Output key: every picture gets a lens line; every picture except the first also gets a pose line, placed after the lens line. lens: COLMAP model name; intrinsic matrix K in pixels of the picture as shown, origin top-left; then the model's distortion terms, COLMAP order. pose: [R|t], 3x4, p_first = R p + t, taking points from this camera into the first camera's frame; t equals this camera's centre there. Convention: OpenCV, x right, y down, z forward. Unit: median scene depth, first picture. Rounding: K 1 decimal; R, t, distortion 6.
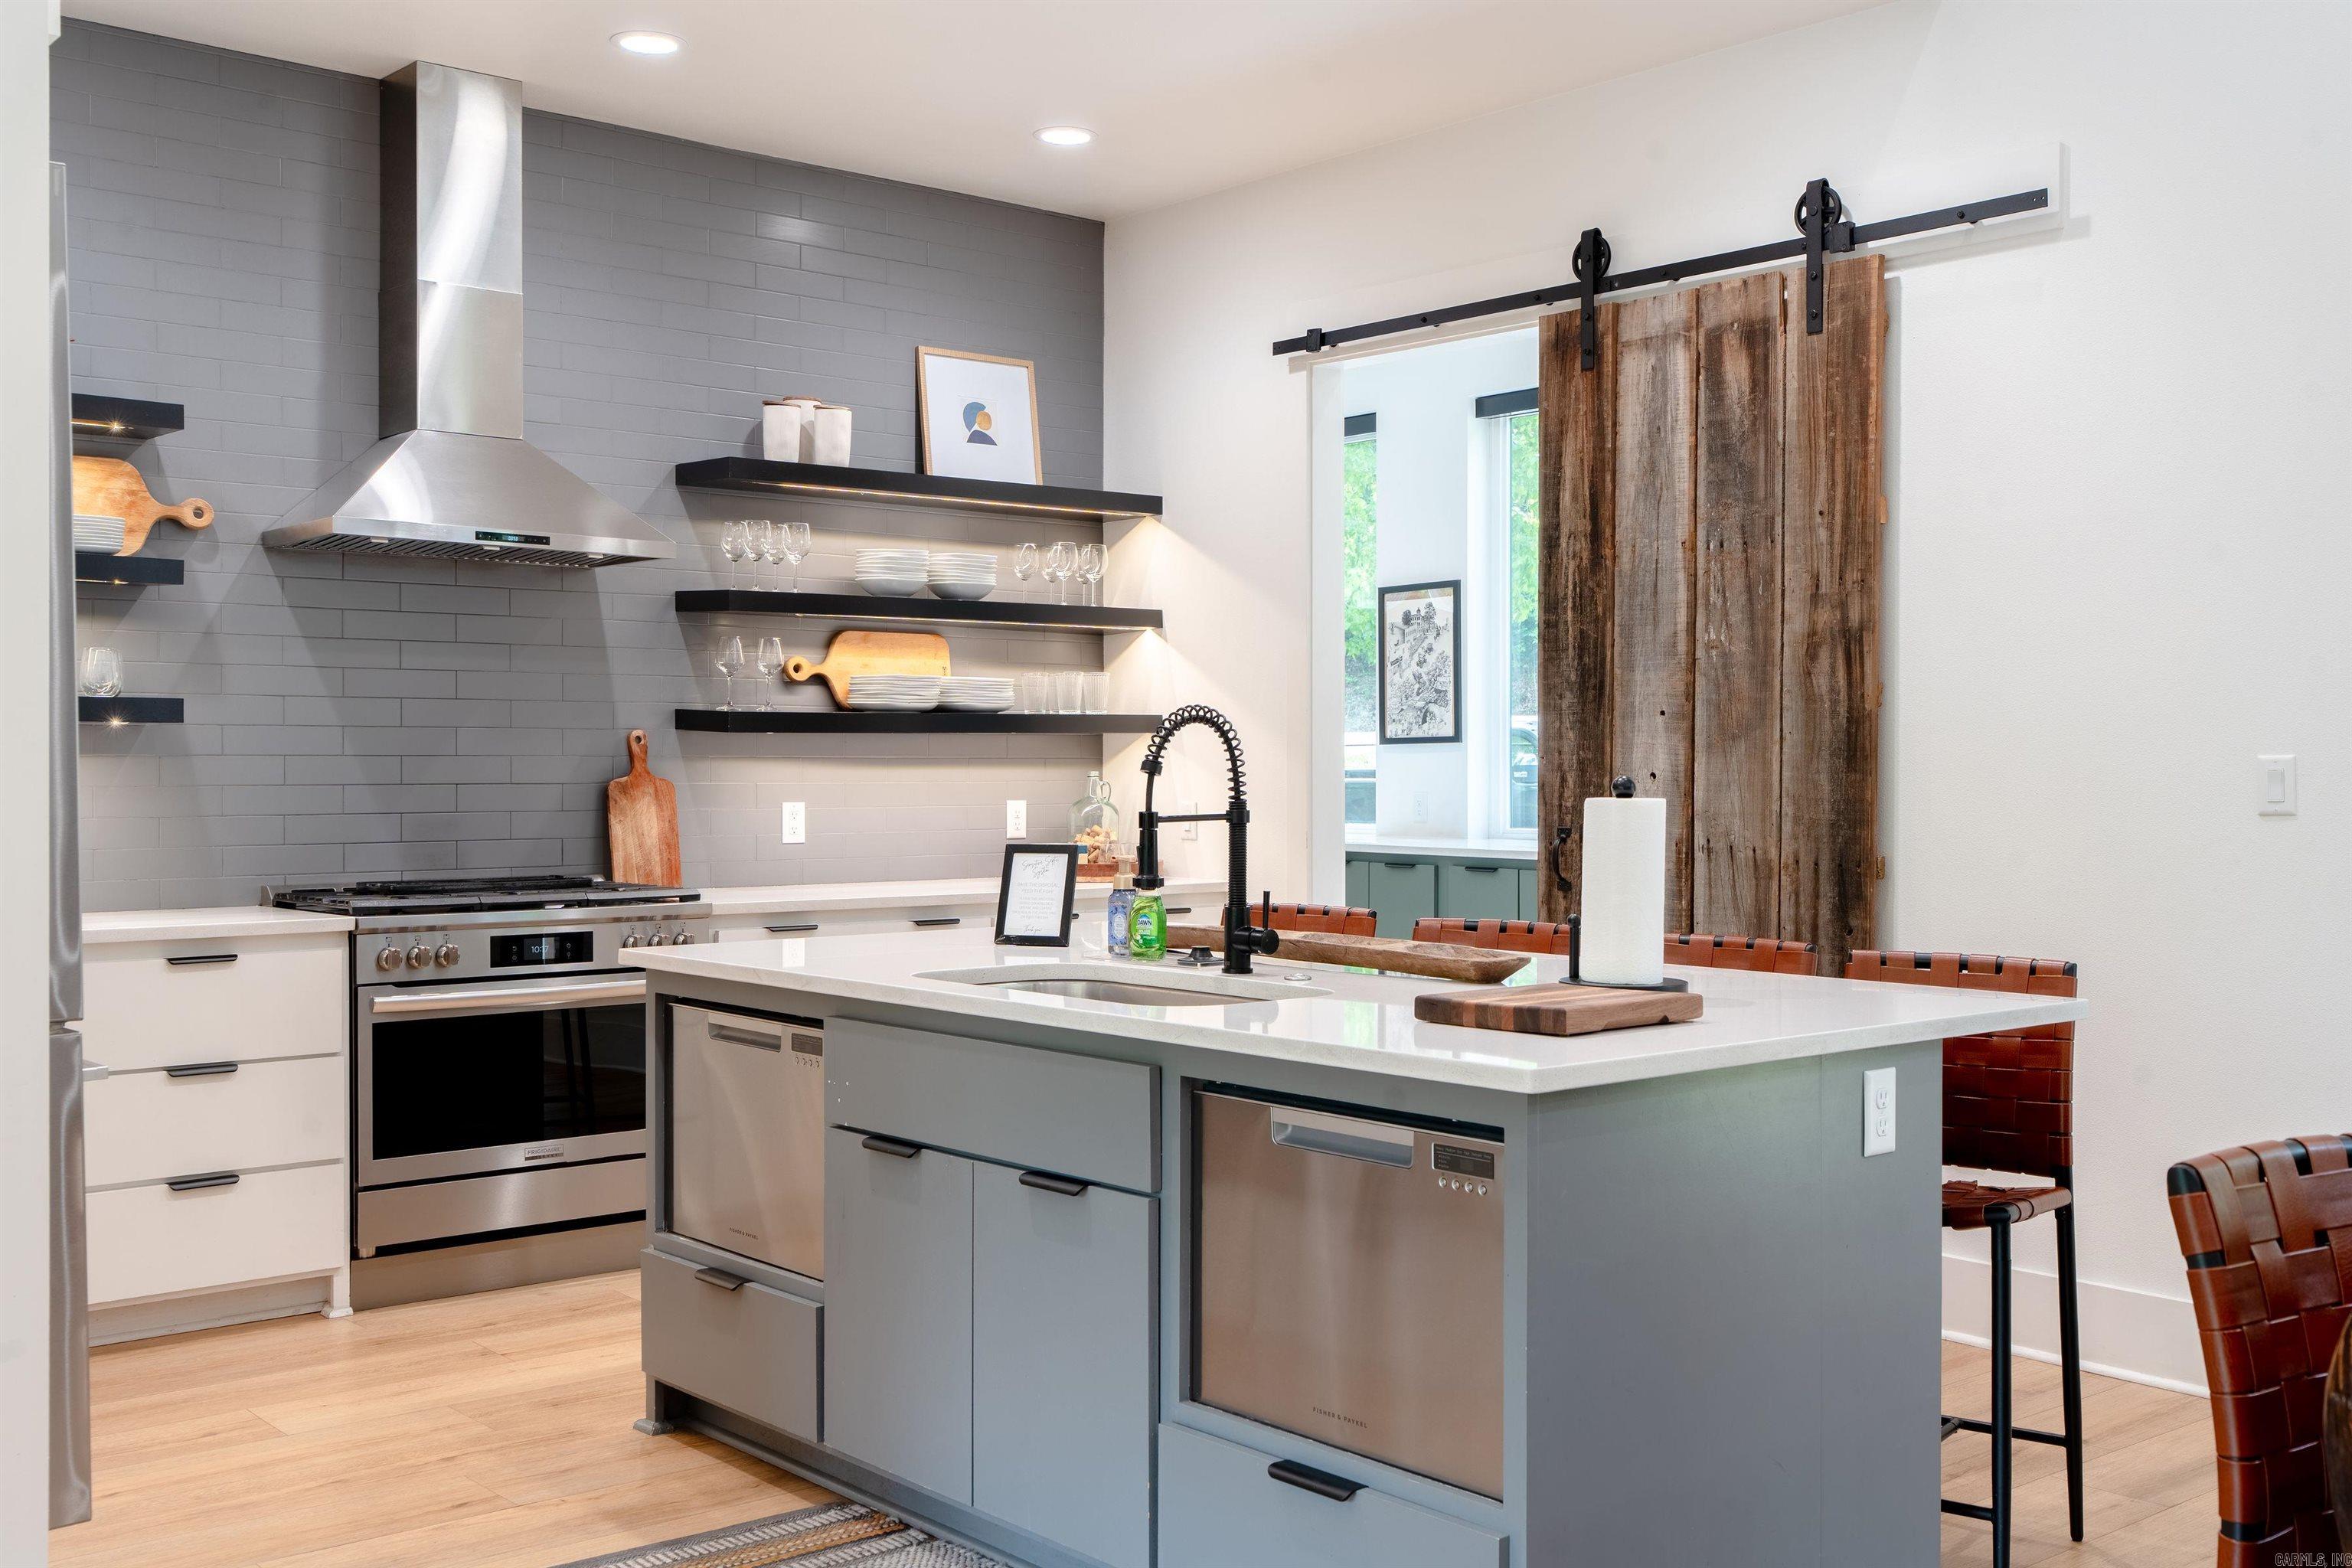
lens RADIAL K [[2286.5, 0, 1182.8], [0, 2286.5, 780.6], [0, 0, 1]] dist [0.000027, -0.003265]
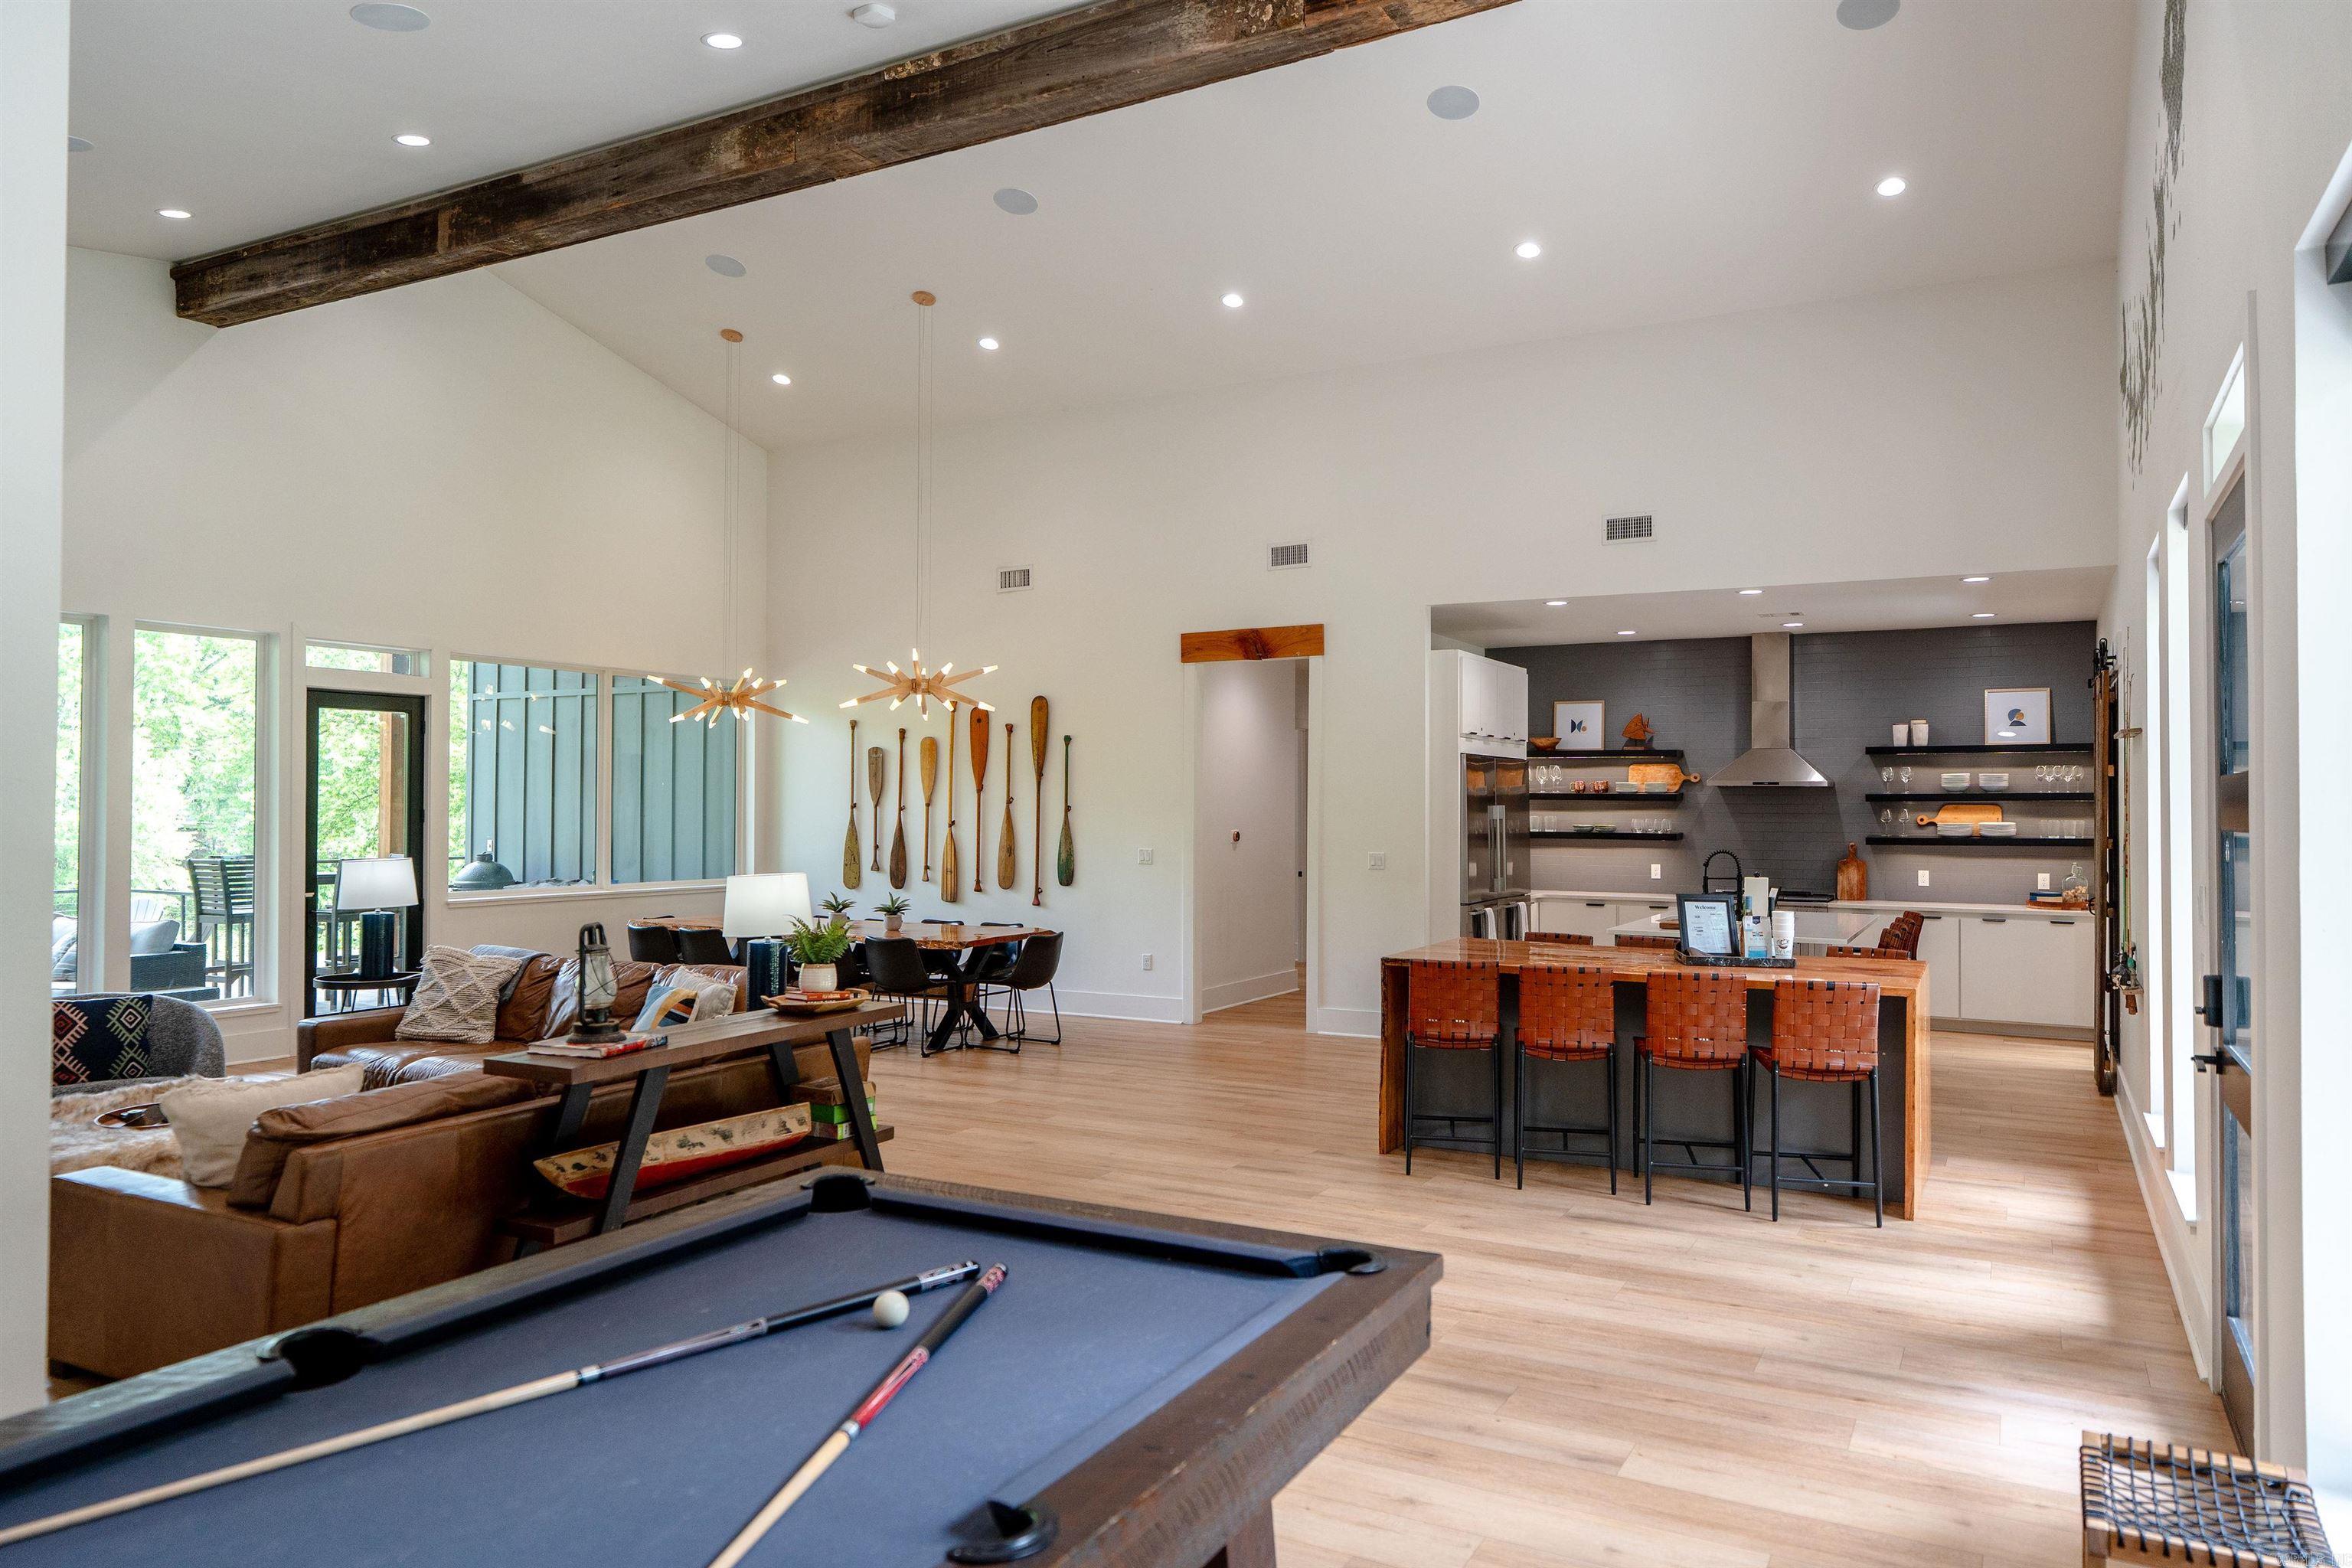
lens RADIAL K [[1535.2, 0, 1182.8], [0, 1535.2, 779.9], [0, 0, 1]] dist [0.004215, 0.001982]
pose [[0.352135, -0.016363, -0.935806, 1.254855], [-0.012370, 0.999678, -0.022135, -0.048065], [0.935867, 0.019370, 0.351819, -0.450009]]
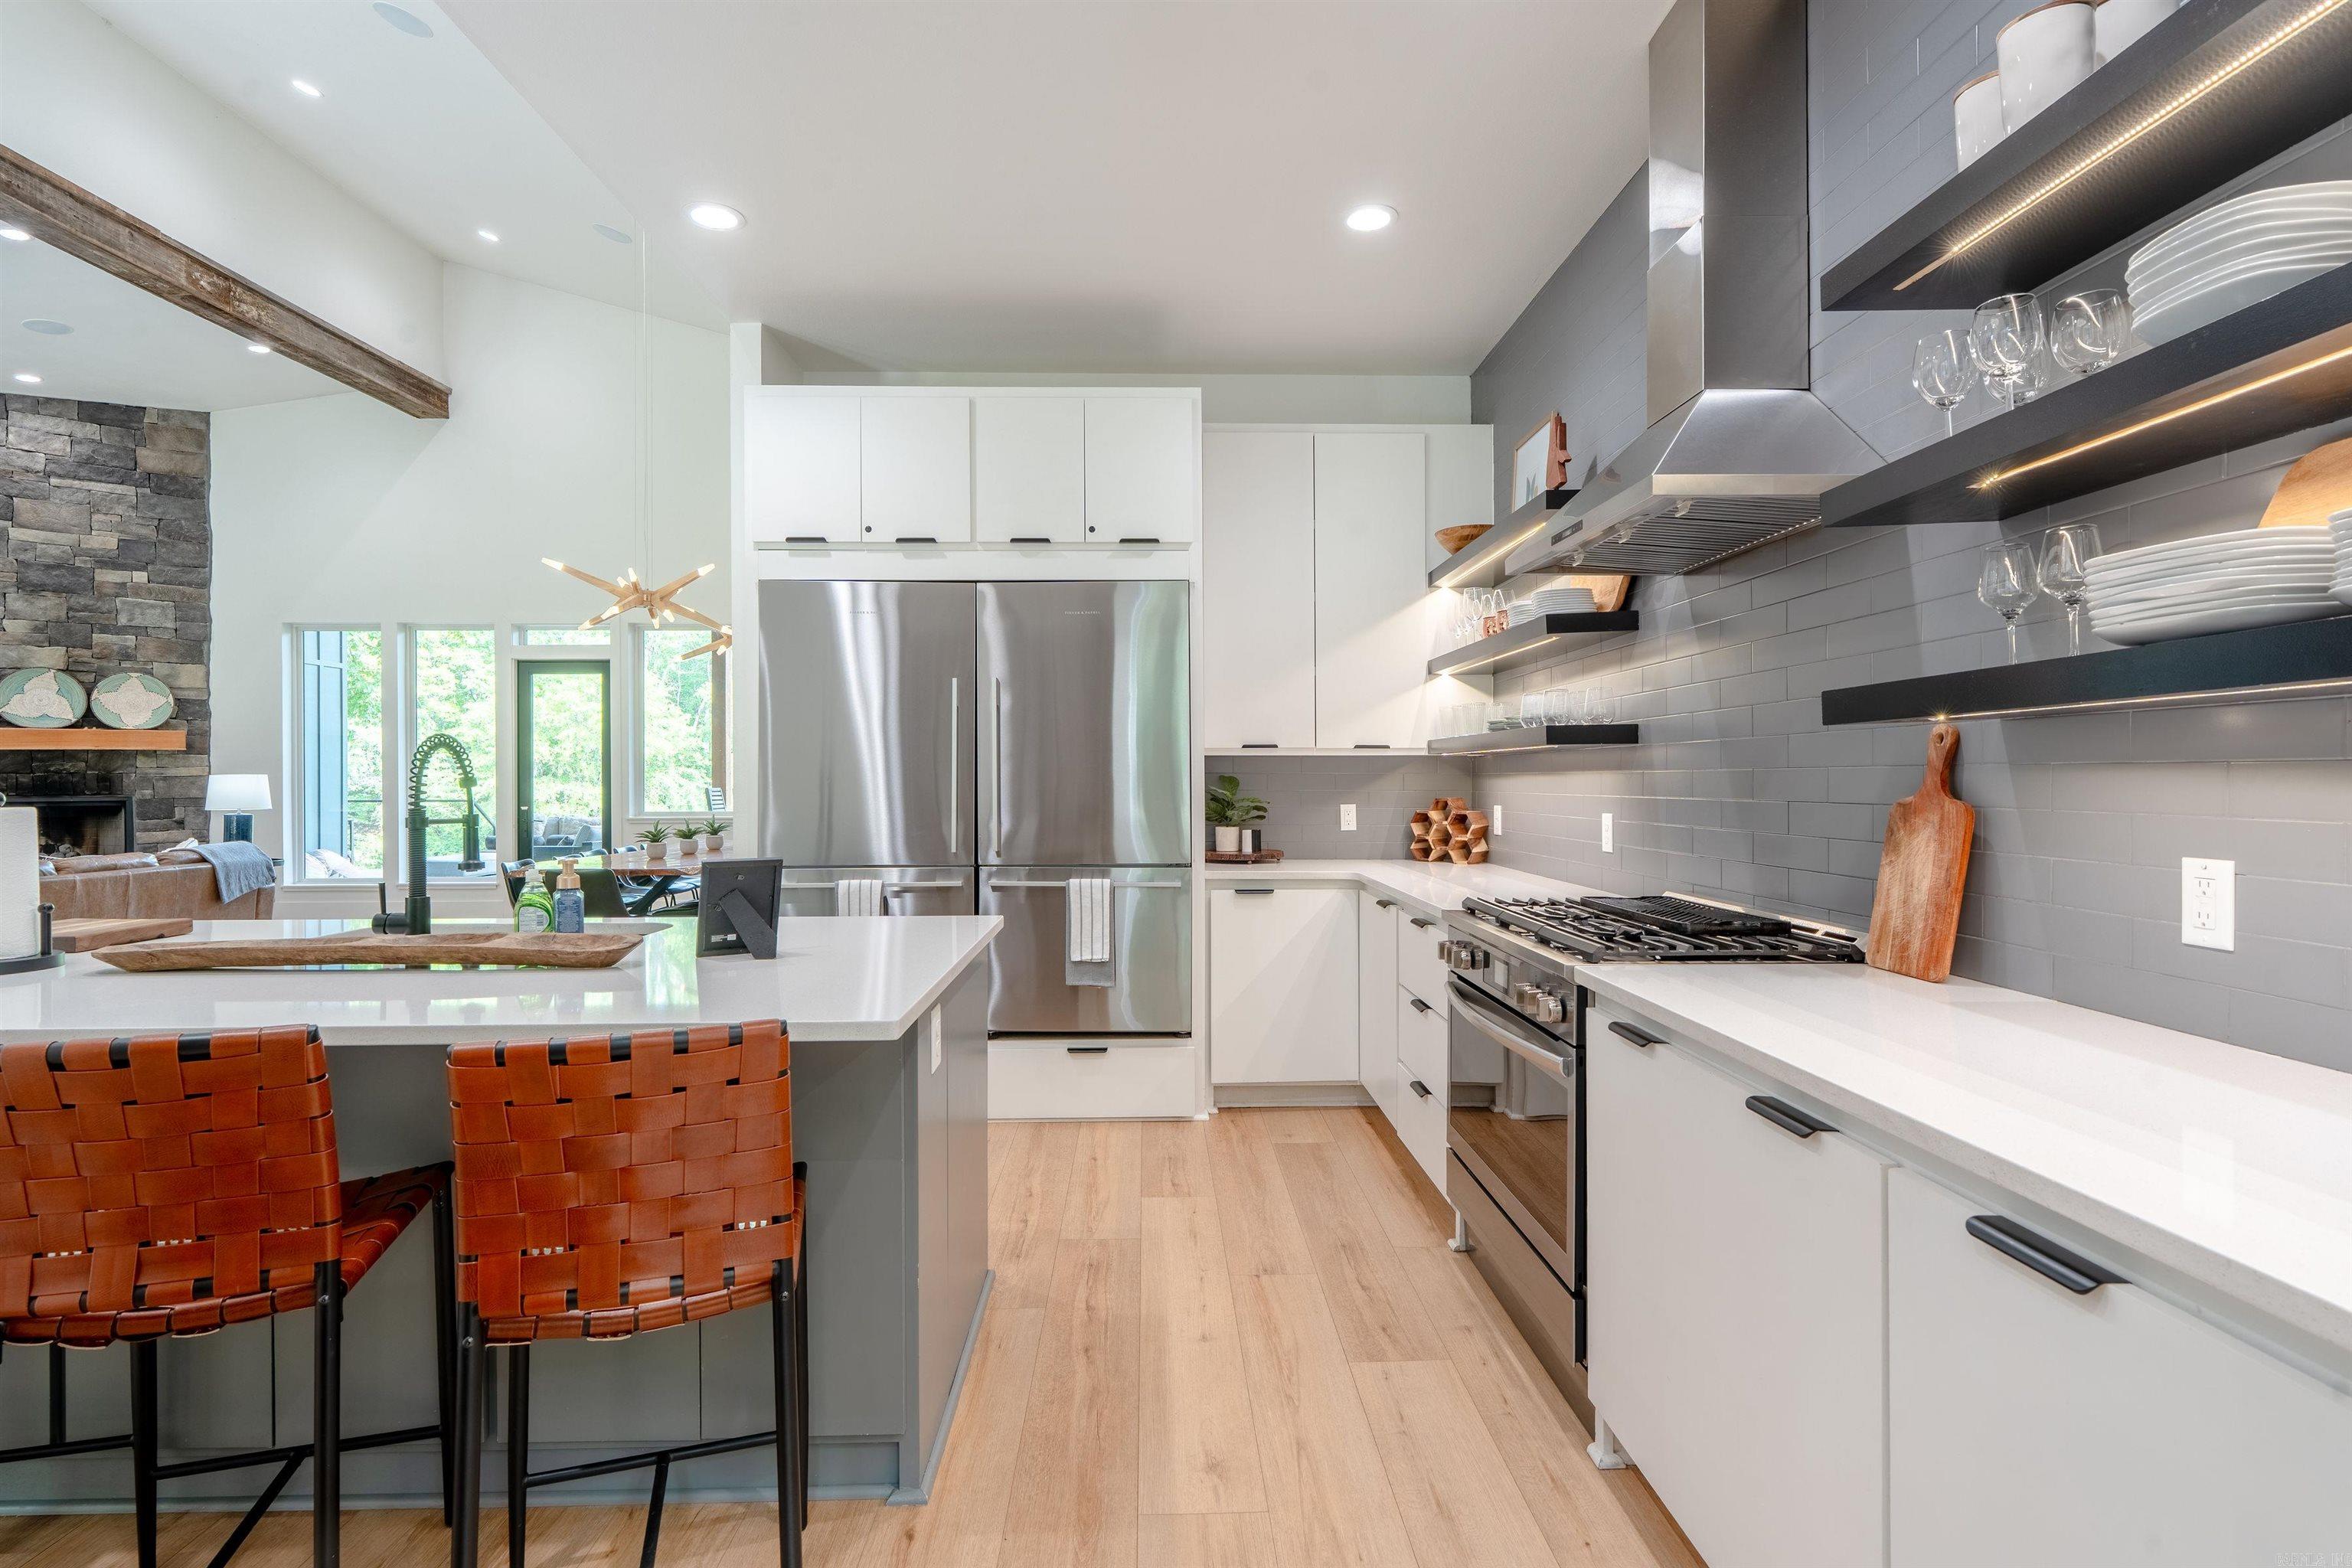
lens RADIAL K [[1148.5, 0, 1176.4], [0, 1148.5, 780.5], [0, 0, 1]] dist [-0.000159, -0.000442]
pose [[-0.634538, 0.001537, -0.772890, 0.145646], [-0.004398, 0.999975, 0.005599, -0.007015], [0.772879, 0.006952, -0.634515, 1.037855]]
